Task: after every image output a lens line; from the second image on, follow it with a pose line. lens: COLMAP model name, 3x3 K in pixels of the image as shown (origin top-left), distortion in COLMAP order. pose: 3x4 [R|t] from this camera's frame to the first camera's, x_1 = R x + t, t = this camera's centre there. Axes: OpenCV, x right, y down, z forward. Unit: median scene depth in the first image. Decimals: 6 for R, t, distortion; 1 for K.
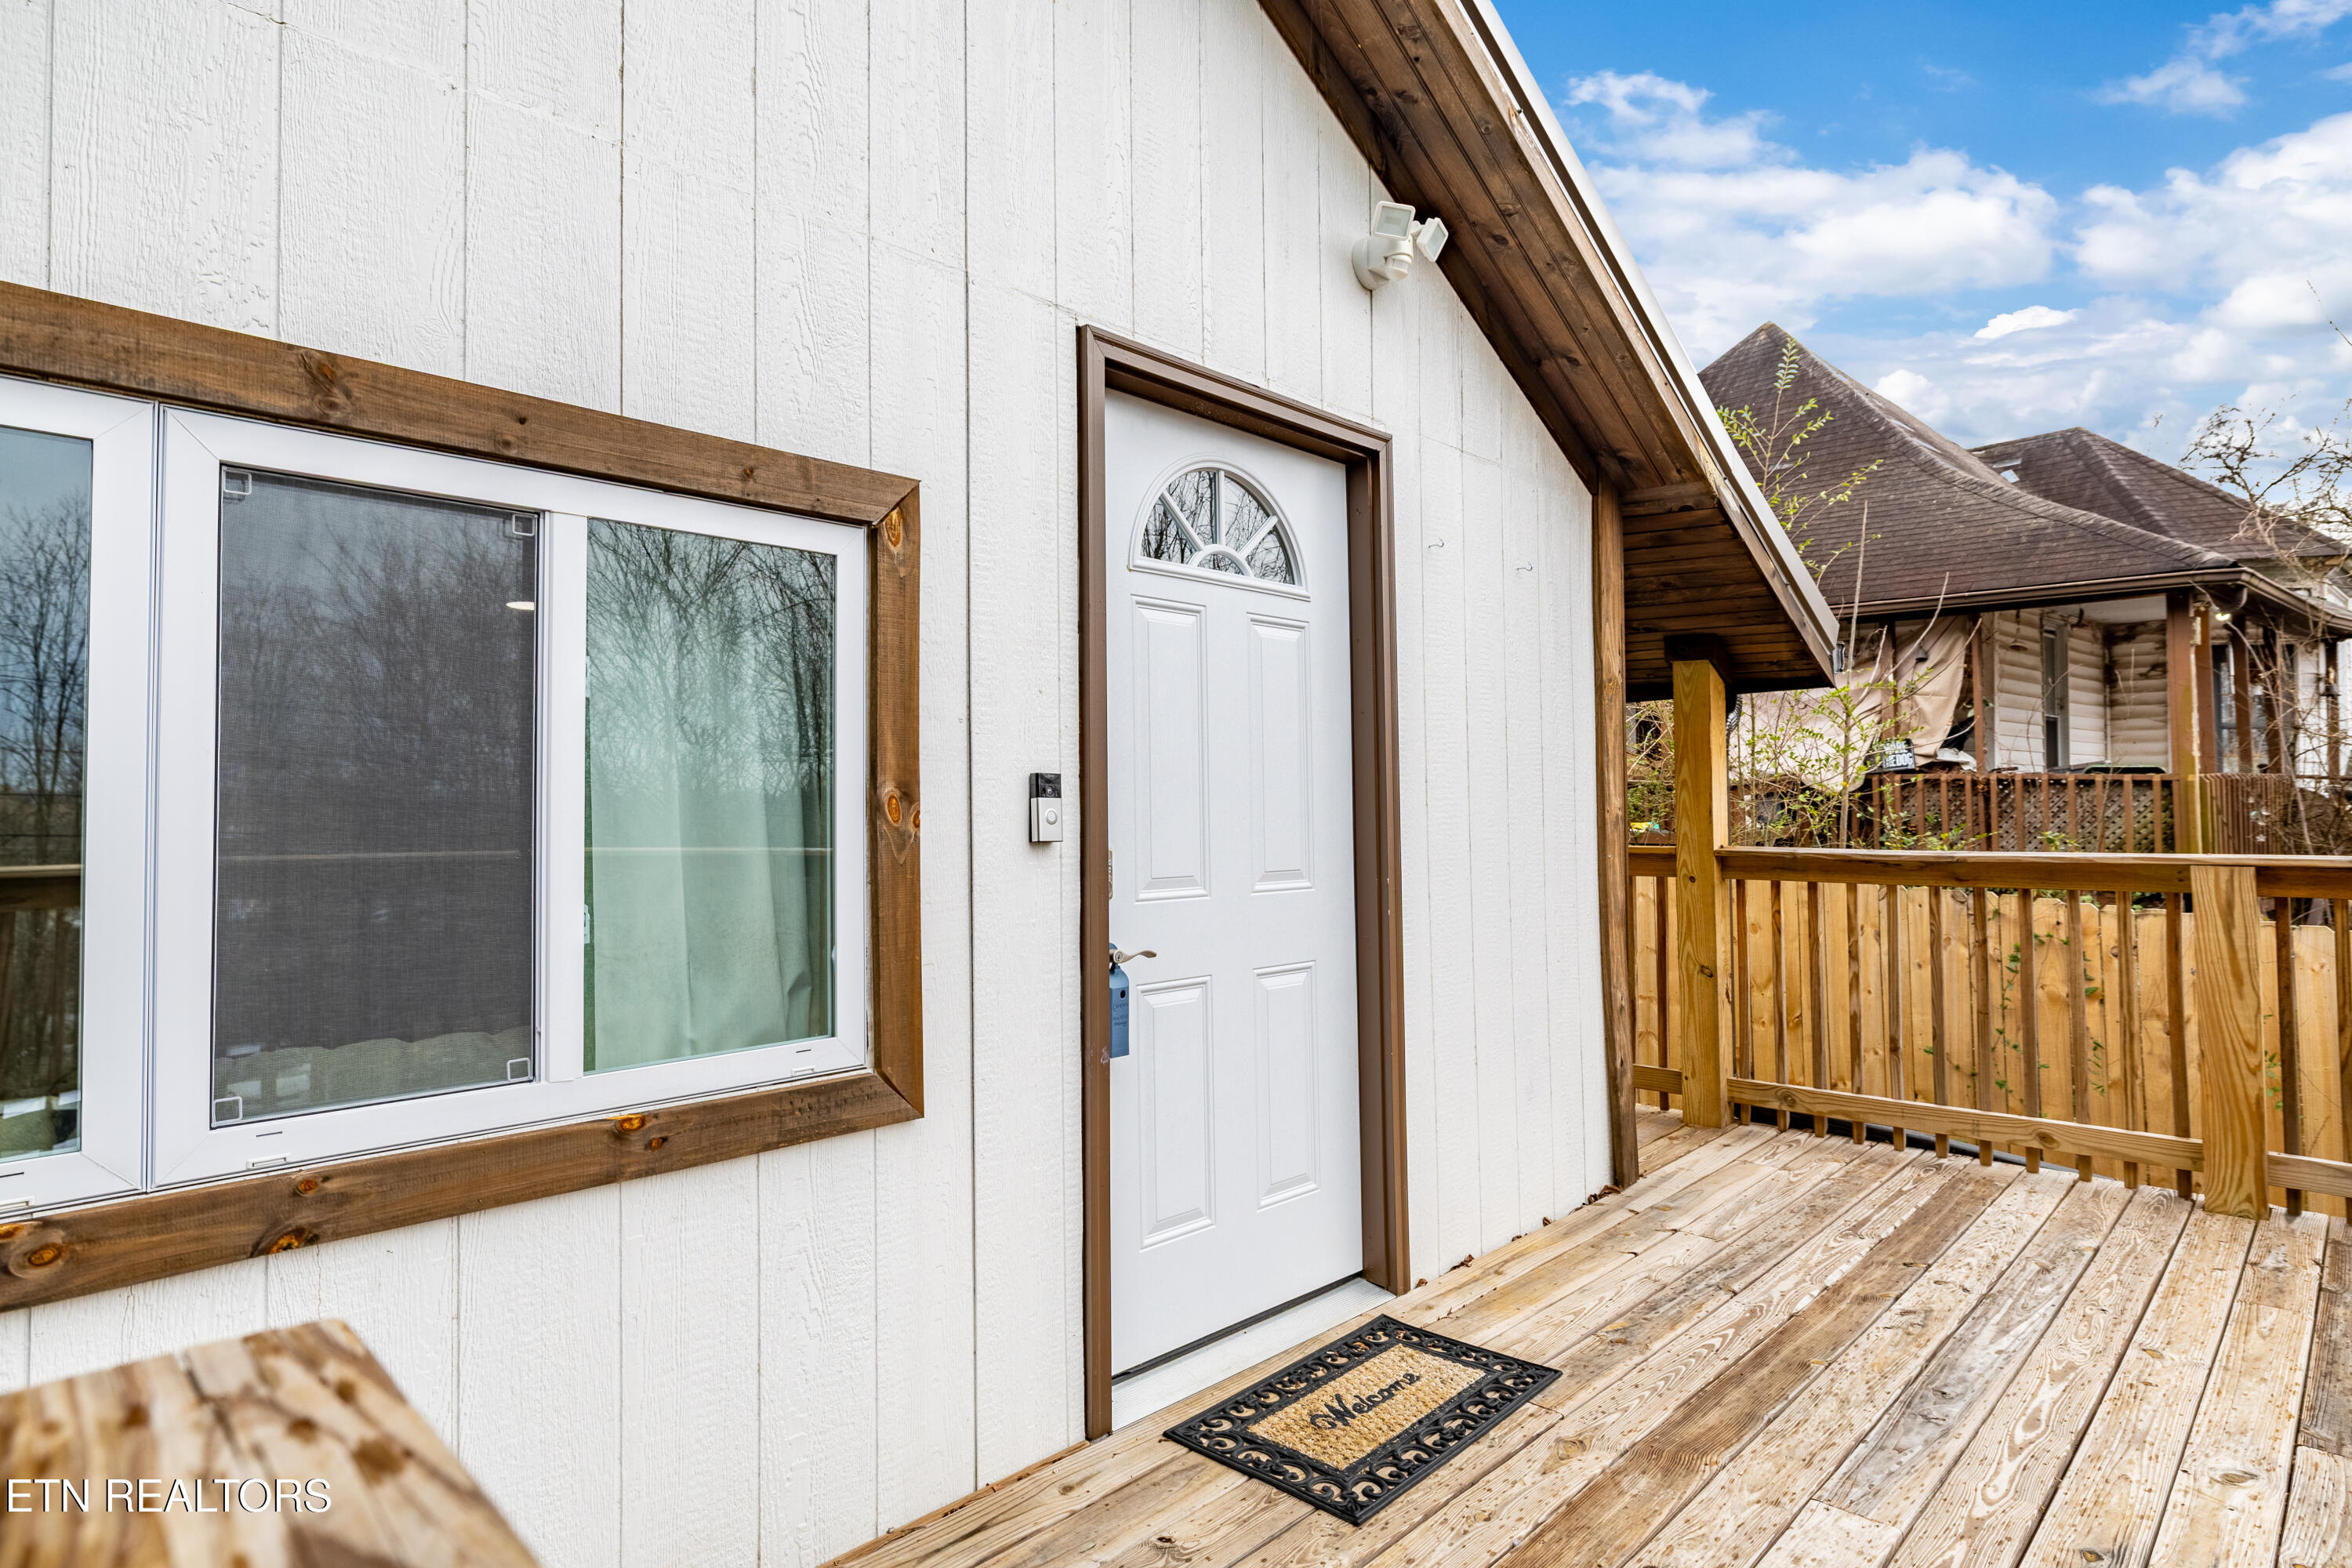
lens RADIAL K [[1263.3, 0, 1161.1], [0, 1263.3, 752.7], [0, 0, 1]] dist [-0.003732, 0.004095]
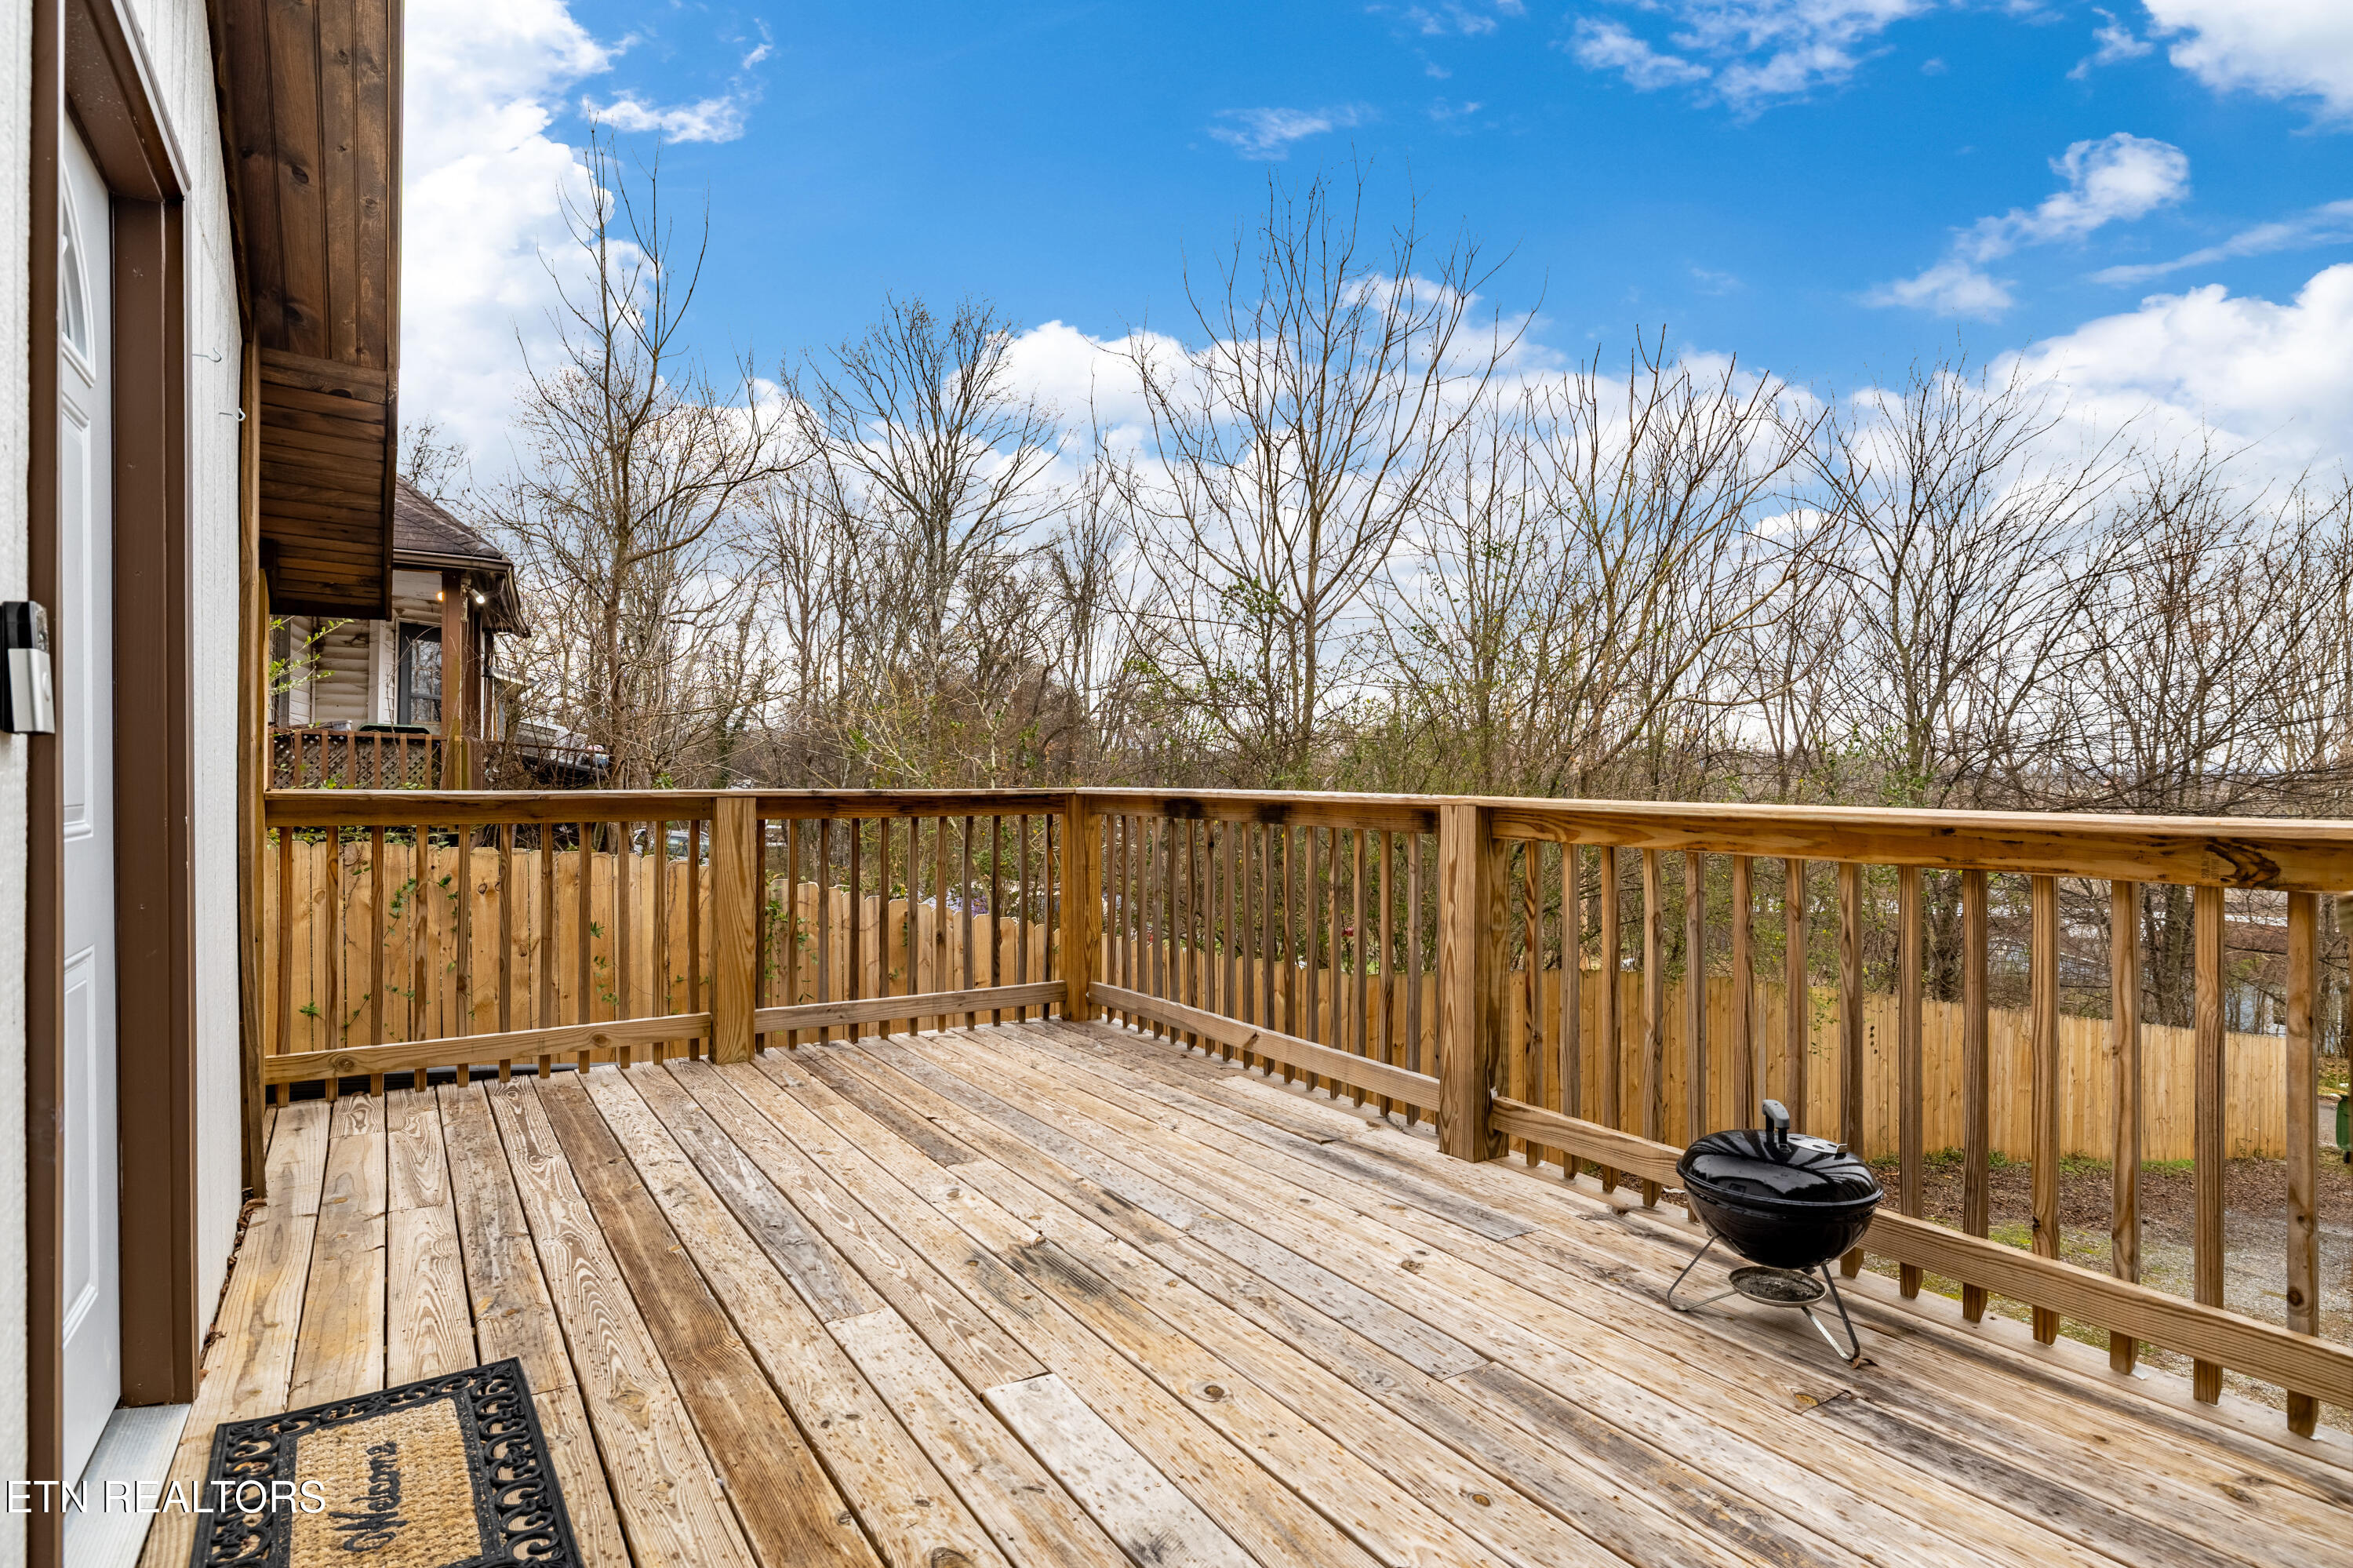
lens RADIAL K [[1263.9, 0, 1184.5], [0, 1263.9, 759.8], [0, 0, 1]] dist [-0.003732, 0.004095]
pose [[0.218953, 0.018648, 0.975557, -0.422269], [-0.047577, 0.998832, -0.008414, 0.051754], [-0.974575, -0.044572, 0.219584, 0.339907]]
